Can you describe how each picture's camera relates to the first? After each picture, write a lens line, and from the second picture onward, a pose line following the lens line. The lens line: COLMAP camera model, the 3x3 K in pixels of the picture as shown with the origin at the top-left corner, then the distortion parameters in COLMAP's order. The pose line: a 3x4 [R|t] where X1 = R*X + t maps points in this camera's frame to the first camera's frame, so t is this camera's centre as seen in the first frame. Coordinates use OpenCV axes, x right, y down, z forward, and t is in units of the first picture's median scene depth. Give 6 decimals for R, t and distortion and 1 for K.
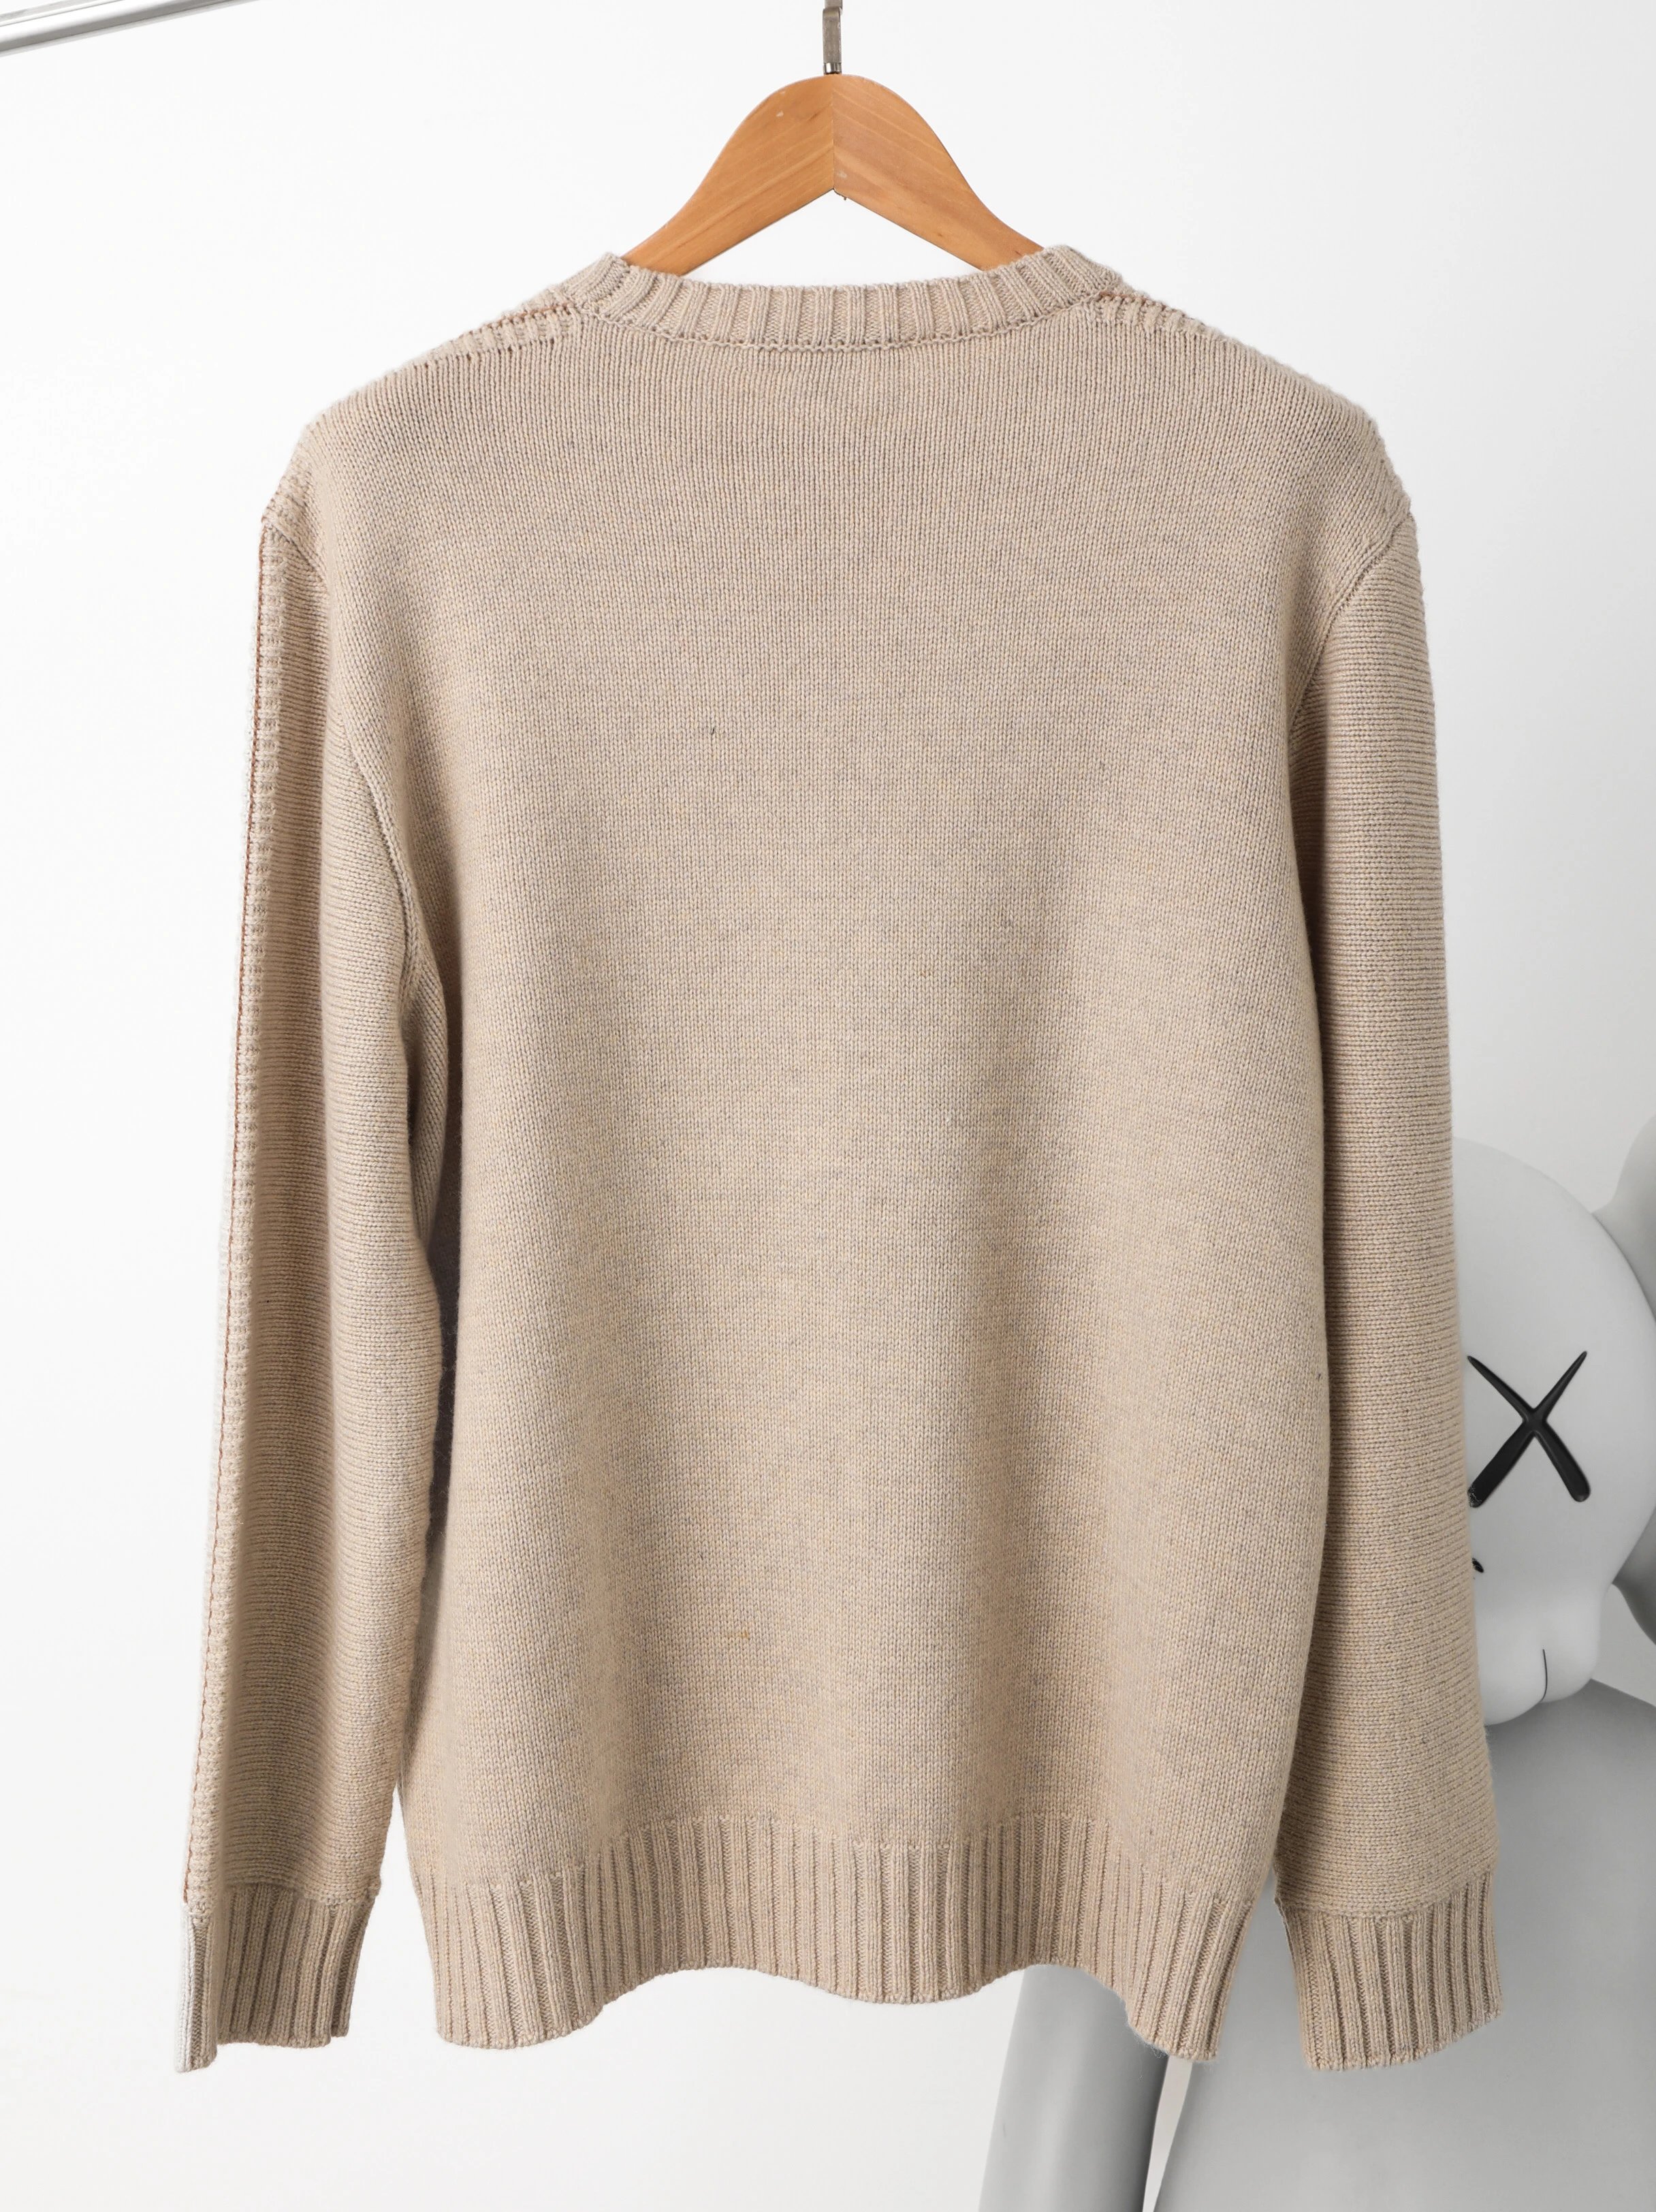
lens RADIAL K [[3567.2, 0, 836.3], [0, 3567.2, 1100.4], [0, 0, 1]] dist [0.201277, 0.000000]
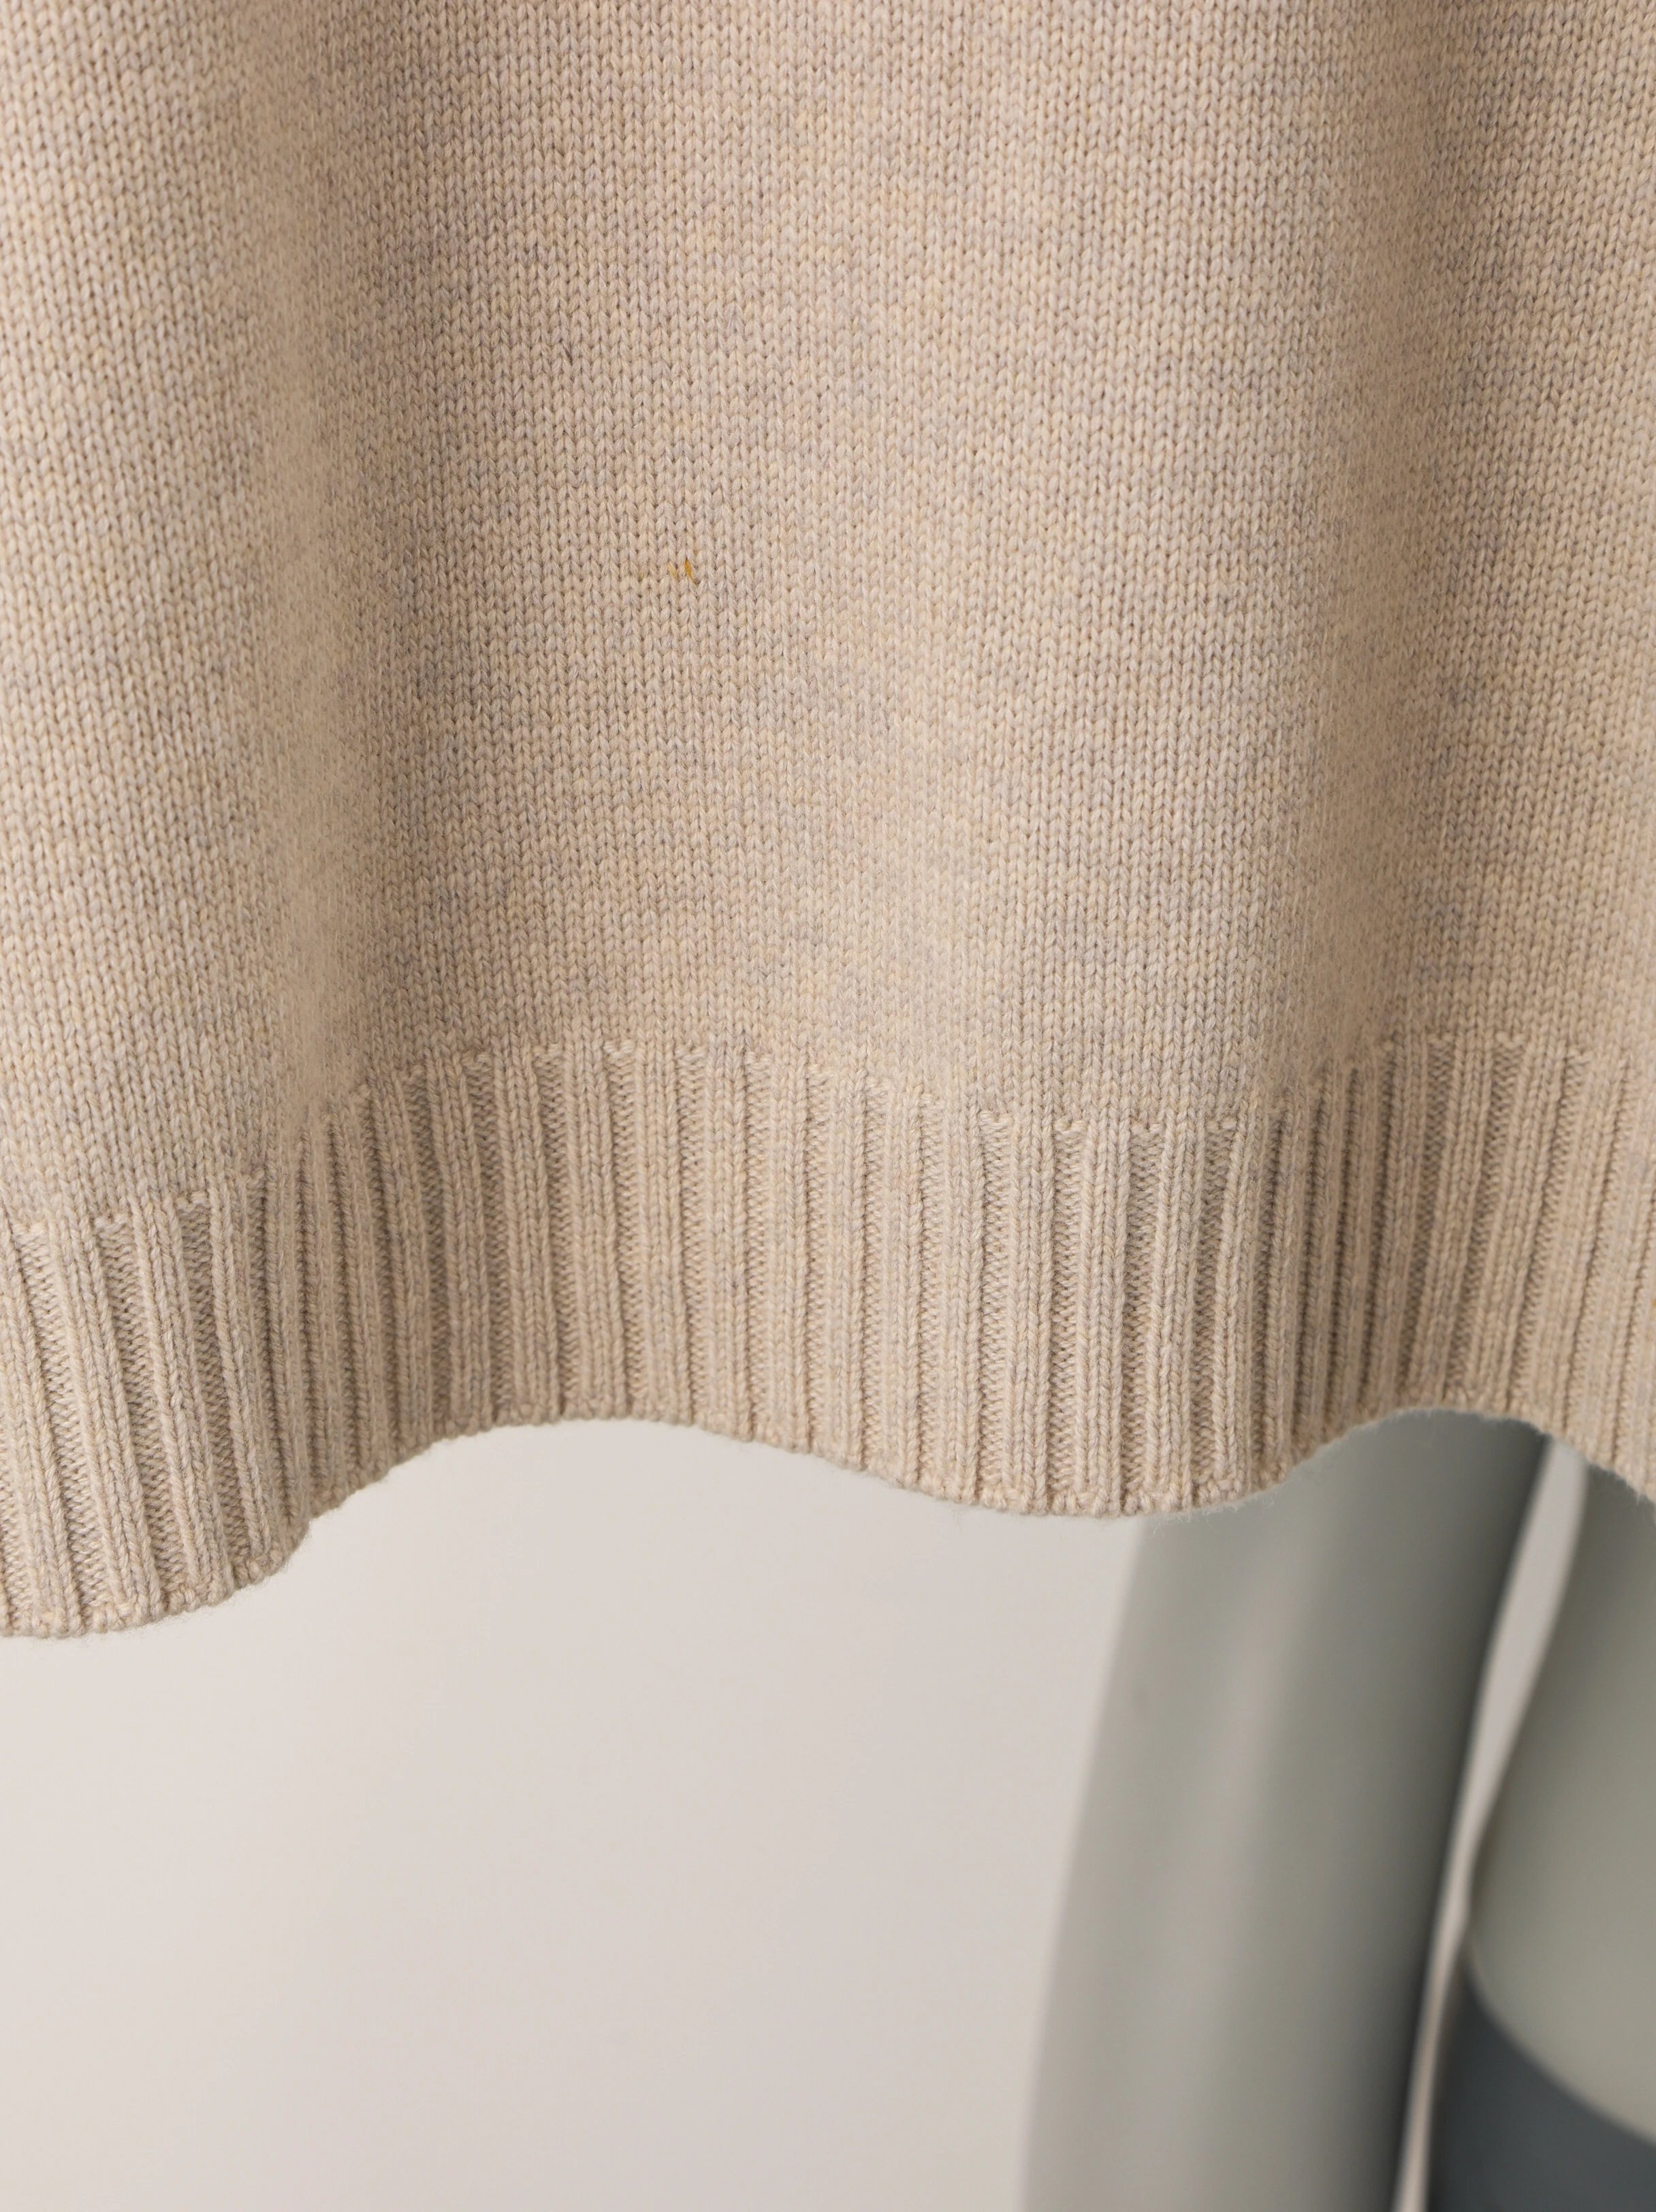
lens RADIAL K [[5896.3, 0, 766.1], [0, 5896.3, 1123.9], [0, 0, 1]] dist [0.386945, 0.000000]
pose [[0.995441, -0.002342, 0.095354, -0.075507], [-0.019155, 0.974424, 0.223898, 0.068358], [-0.093440, -0.224704, 0.969937, 0.397198]]
